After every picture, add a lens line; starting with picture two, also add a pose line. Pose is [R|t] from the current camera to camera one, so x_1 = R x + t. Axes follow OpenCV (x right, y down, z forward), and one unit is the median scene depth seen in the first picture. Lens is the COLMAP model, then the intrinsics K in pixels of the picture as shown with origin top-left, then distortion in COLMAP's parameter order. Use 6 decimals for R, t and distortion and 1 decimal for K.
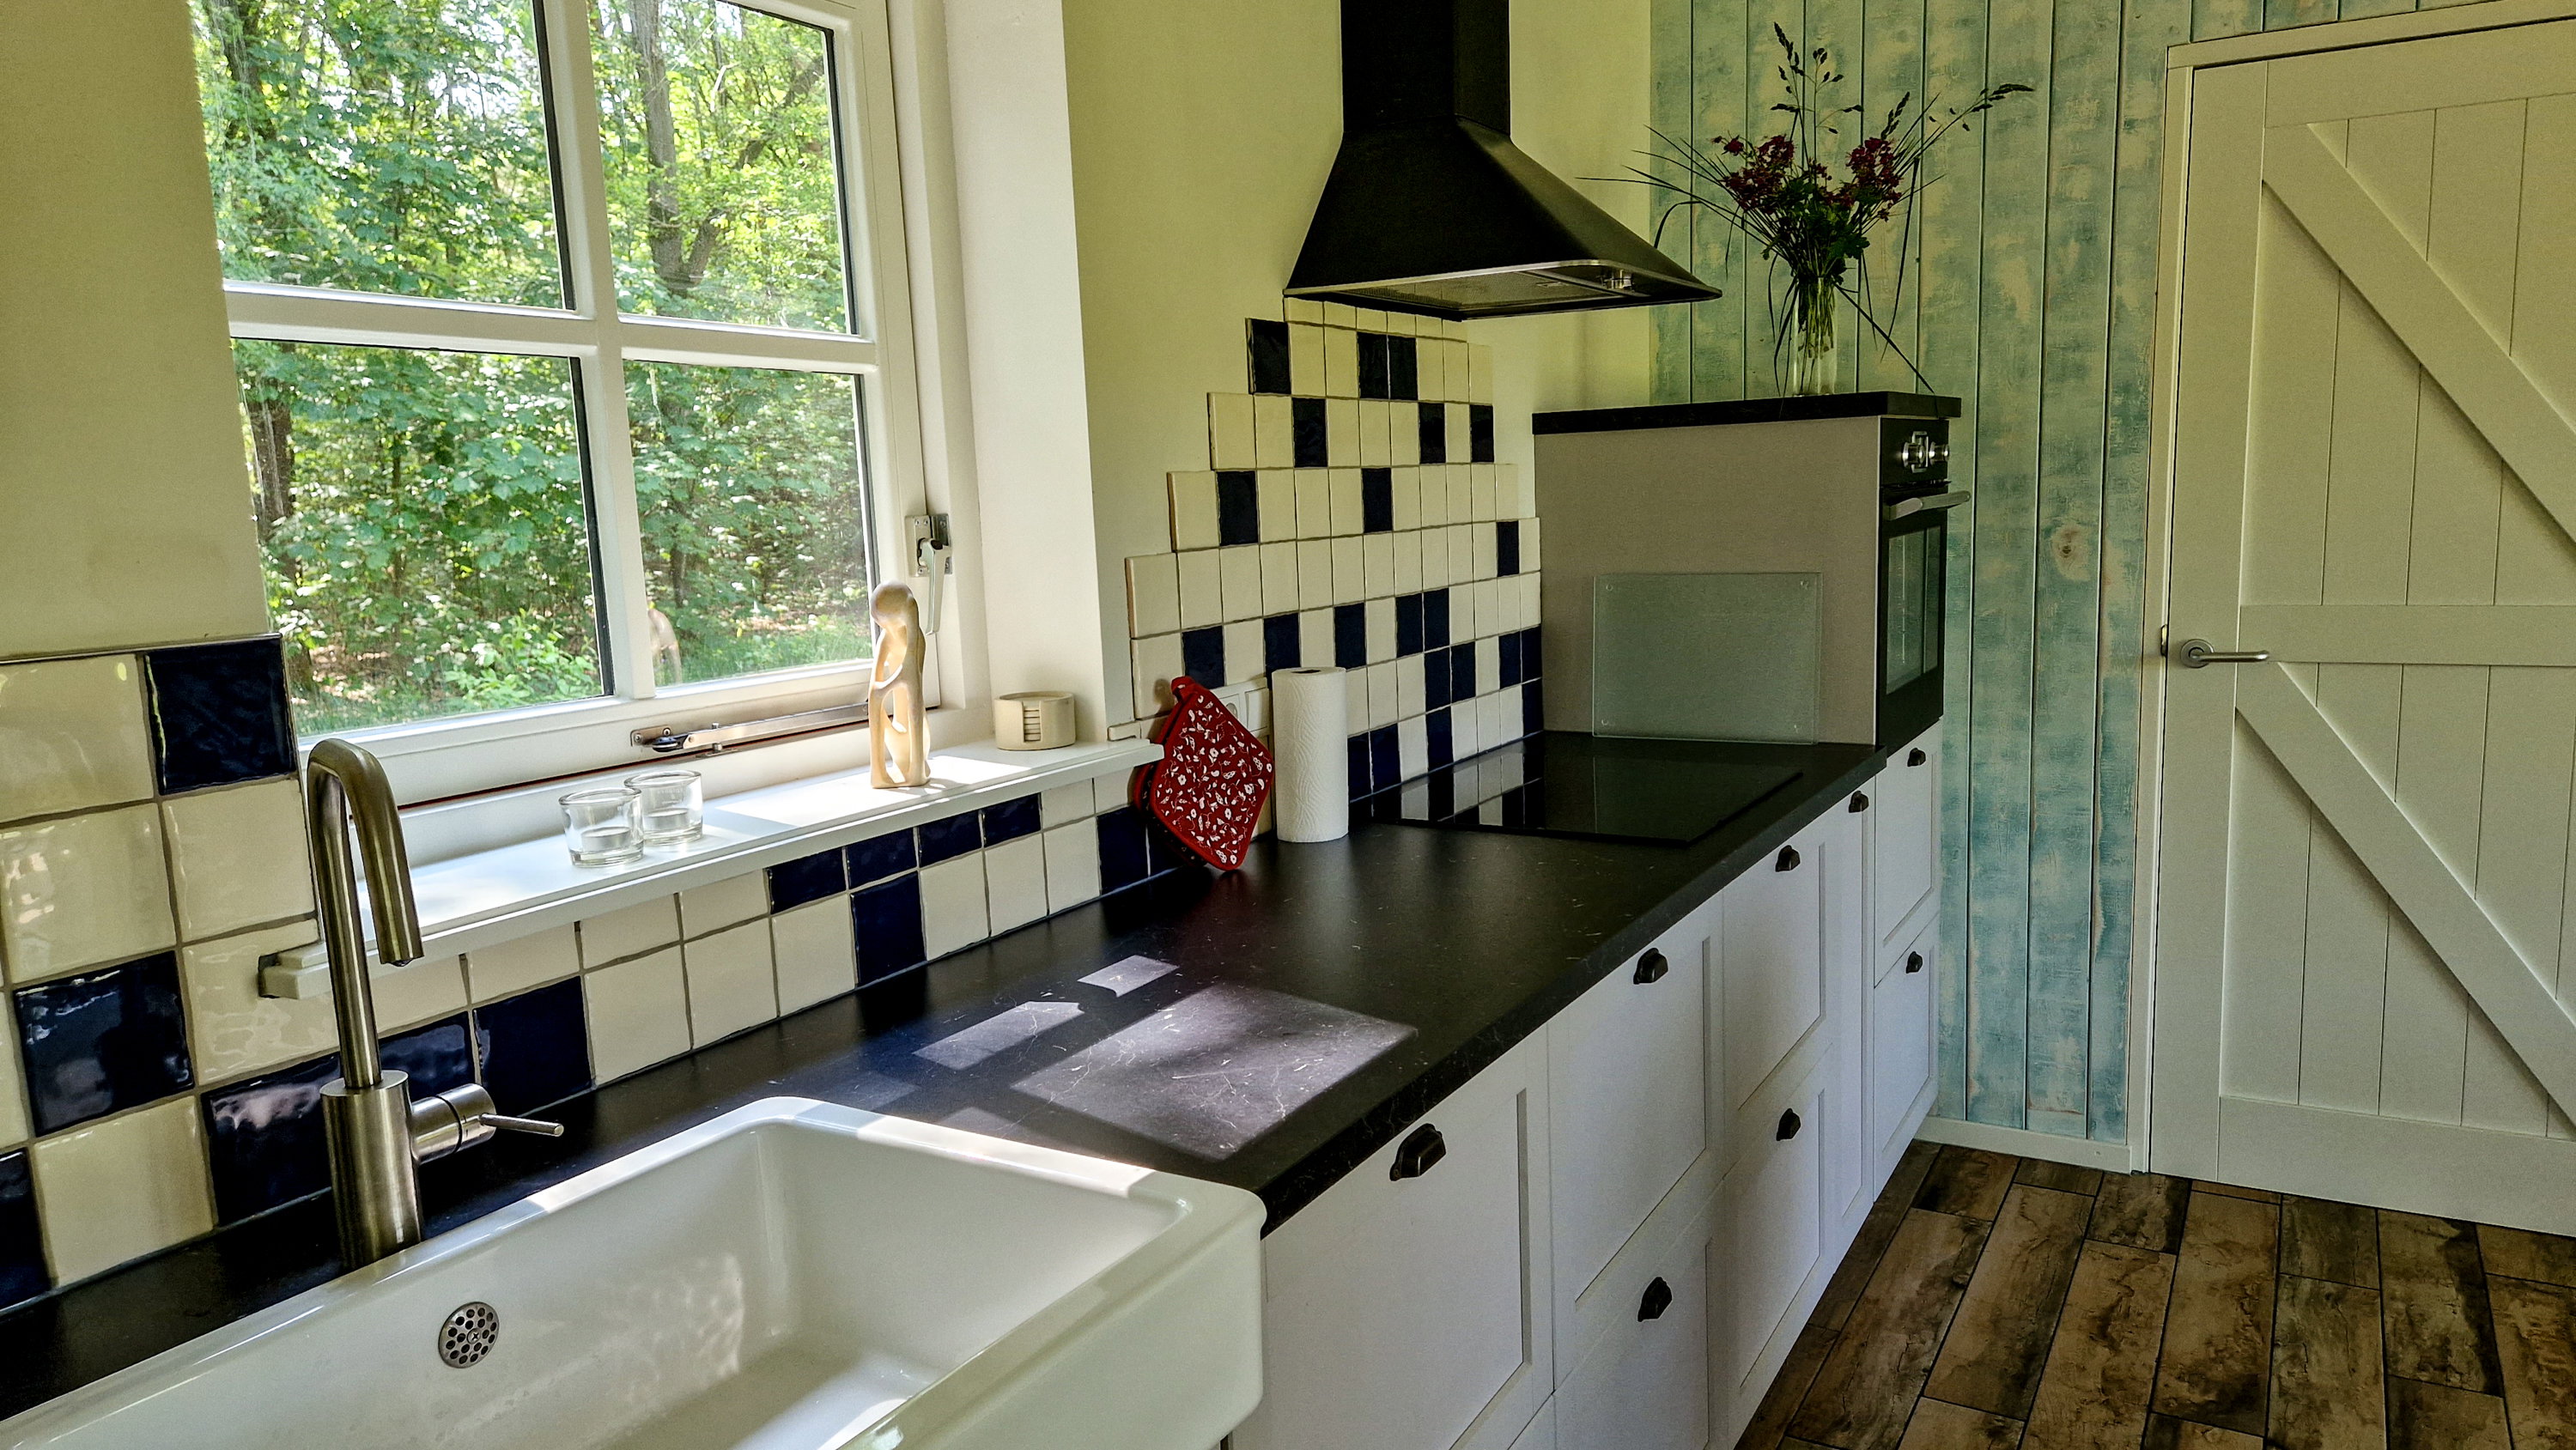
lens RADIAL K [[1735.2, 0, 1278.5], [0, 1735.2, 744.4], [0, 0, 1]] dist [0.007590, -0.003067]
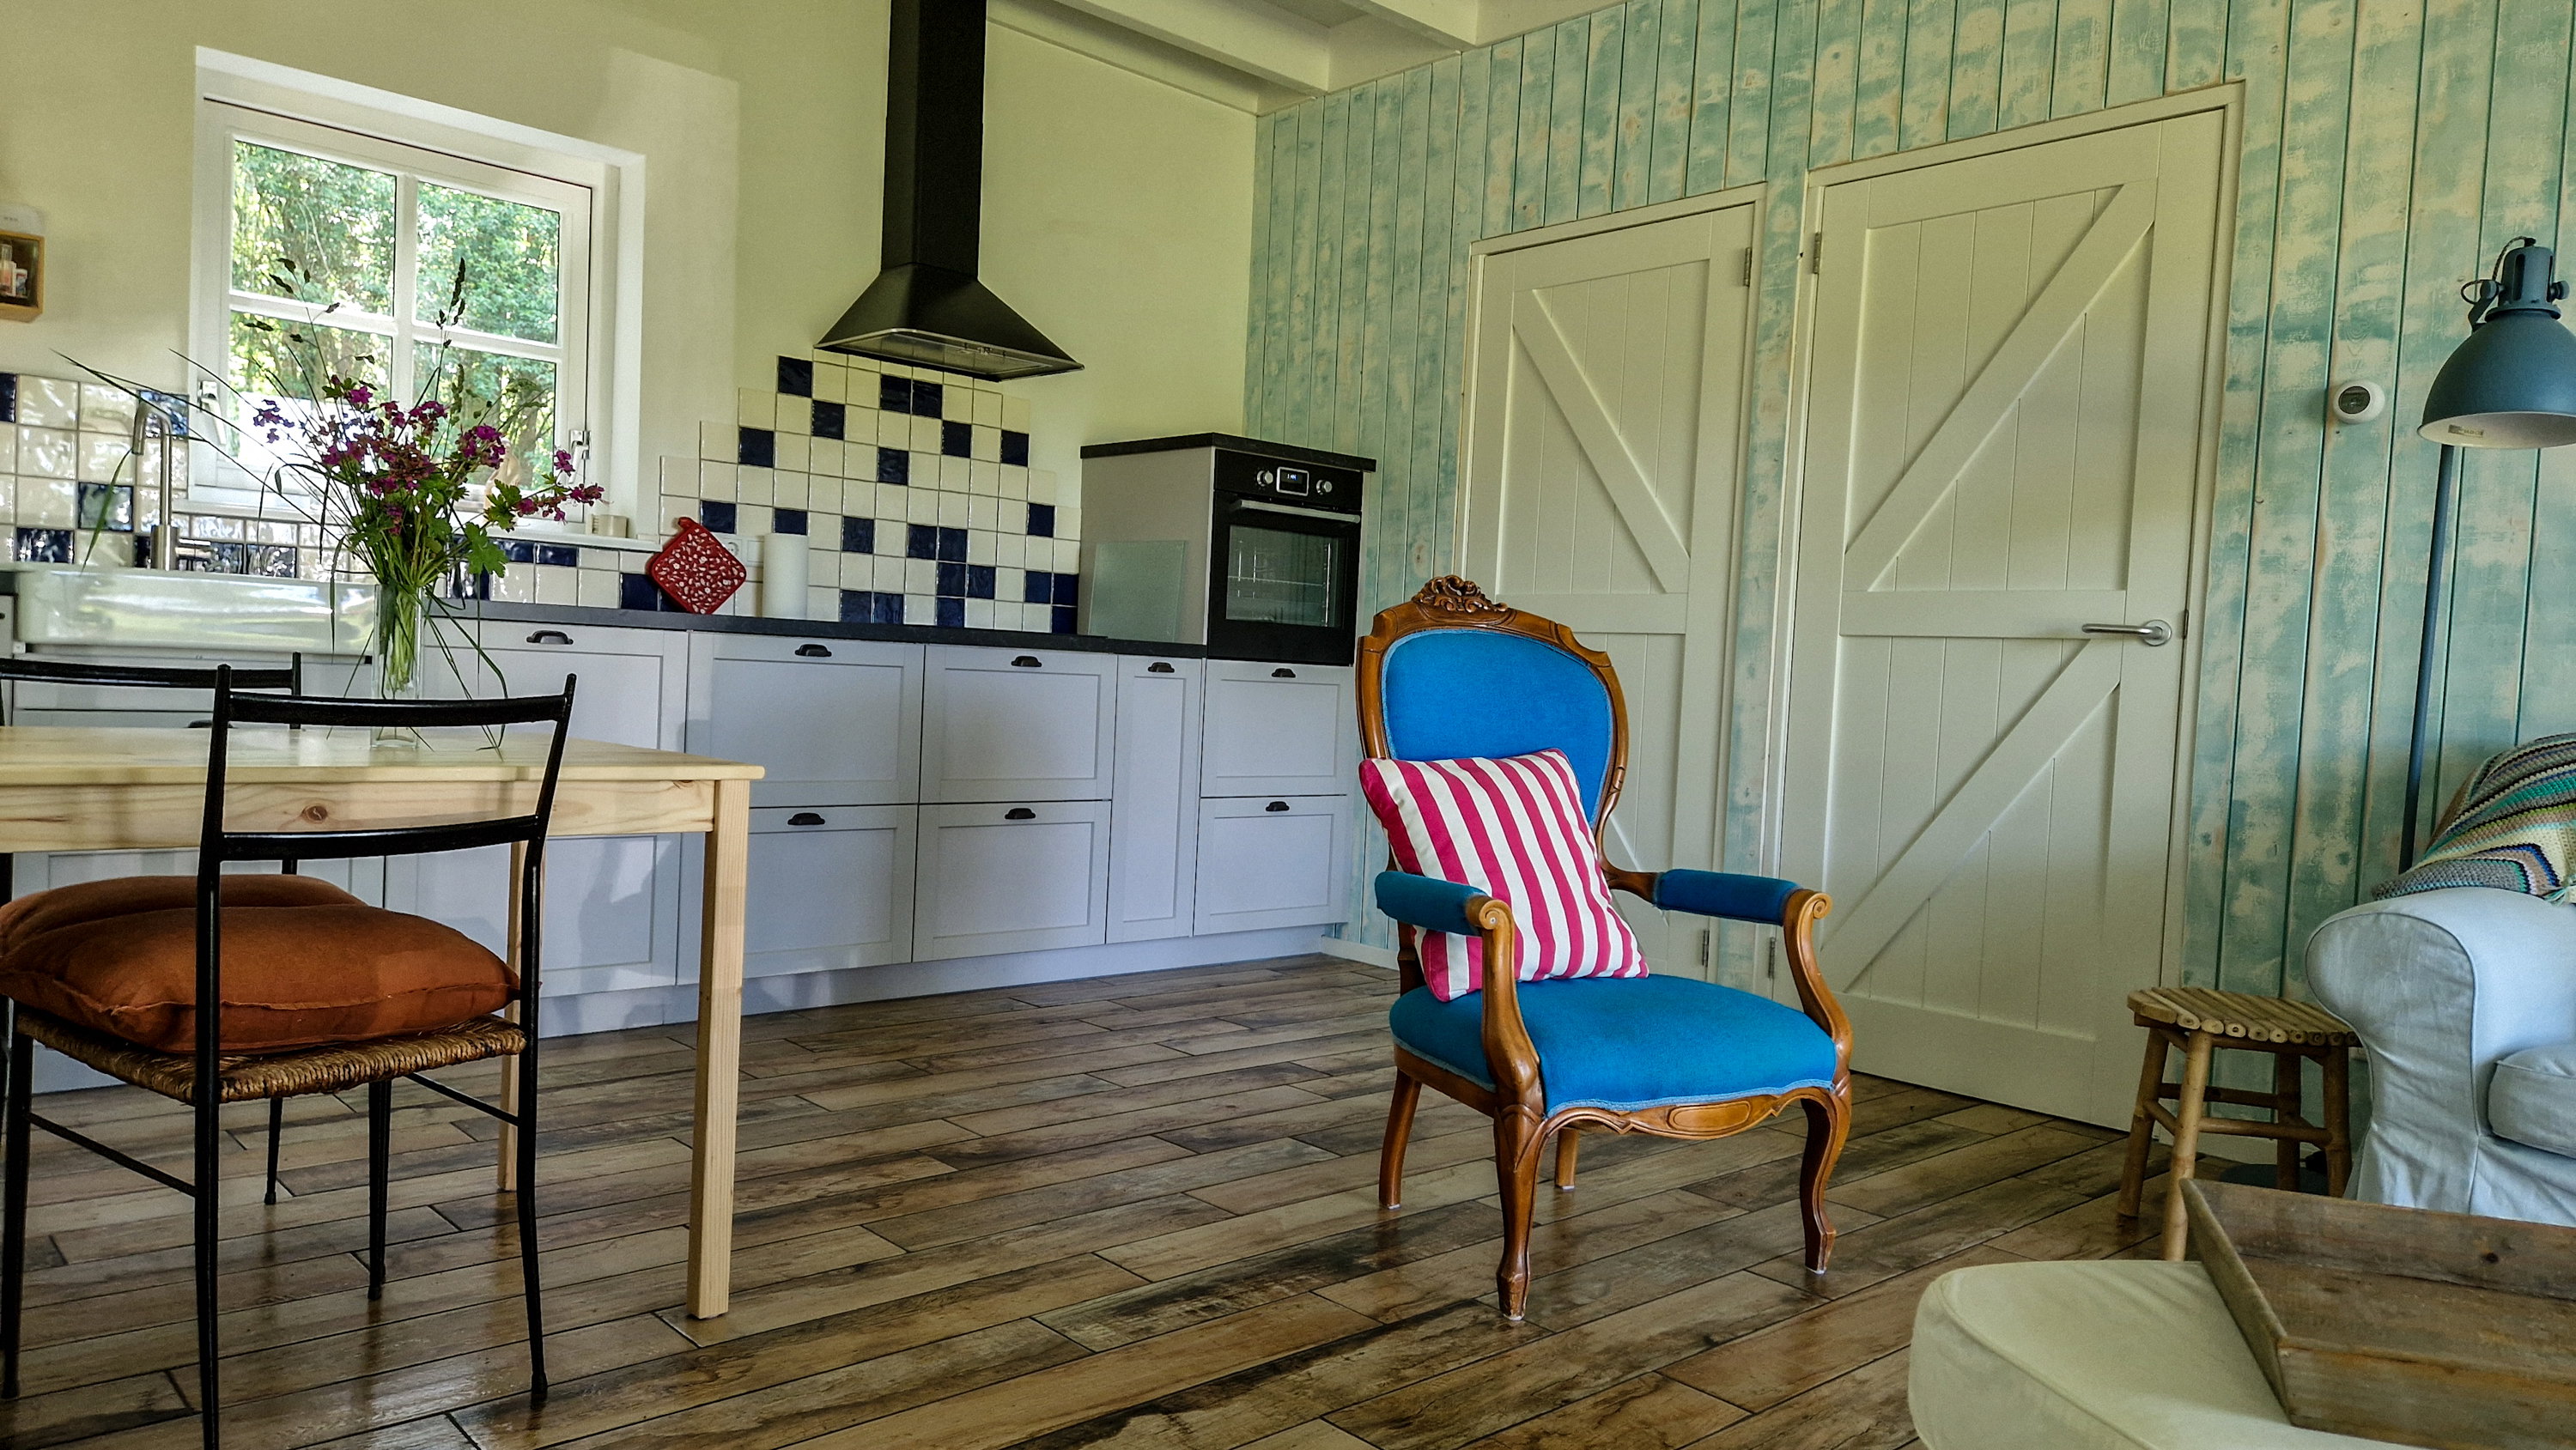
lens RADIAL K [[1735.2, 0, 1299.3], [0, 1735.2, 721.3], [0, 0, 1]] dist [0.007590, -0.003067]
pose [[0.954870, 0.097446, -0.280585, 0.930721], [-0.131880, 0.985524, -0.106537, 0.242405], [0.266142, 0.138733, 0.953898, -0.546225]]
